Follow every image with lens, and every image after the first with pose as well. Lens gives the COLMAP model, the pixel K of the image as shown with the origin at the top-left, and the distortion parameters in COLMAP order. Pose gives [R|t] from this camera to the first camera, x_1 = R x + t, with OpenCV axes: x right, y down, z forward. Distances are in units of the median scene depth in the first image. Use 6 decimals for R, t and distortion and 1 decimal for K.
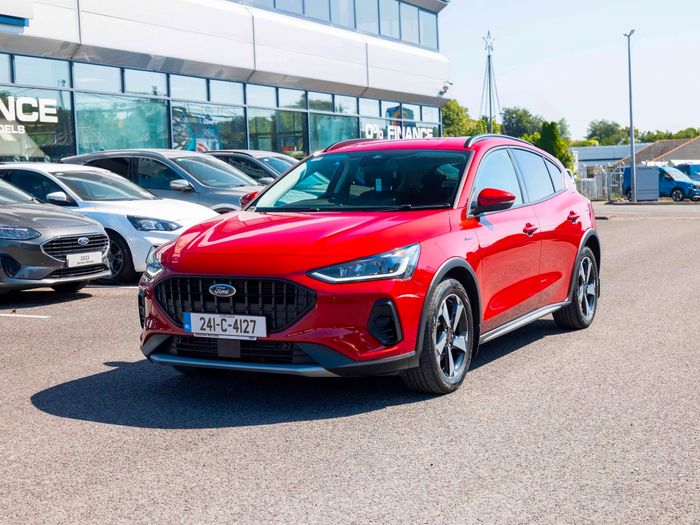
lens RADIAL K [[1107.8, 0, 350.0], [0, 1107.8, 262.5], [0, 0, 1]] dist [-0.021081, -0.023361]
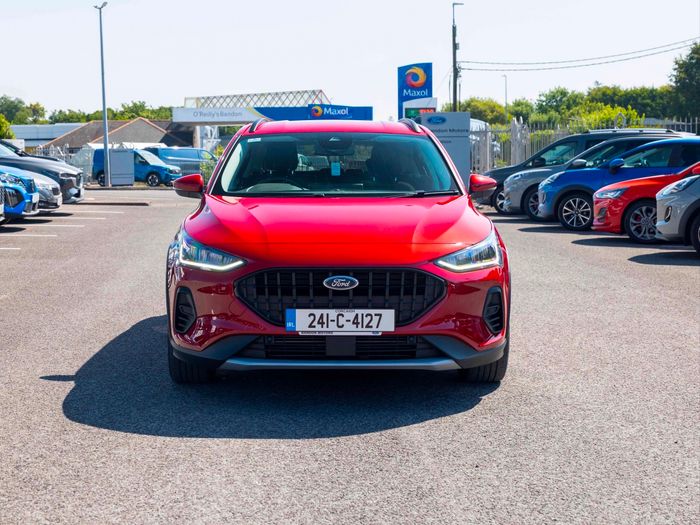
lens RADIAL K [[1196.6, 0, 350.0], [0, 1196.6, 262.5], [0, 0, 1]] dist [0.028394, -0.013135]
pose [[0.881298, -0.021378, 0.472078, -0.570815], [0.017203, 0.999765, 0.013159, -0.004493], [-0.472248, -0.003476, 0.881459, 0.123205]]
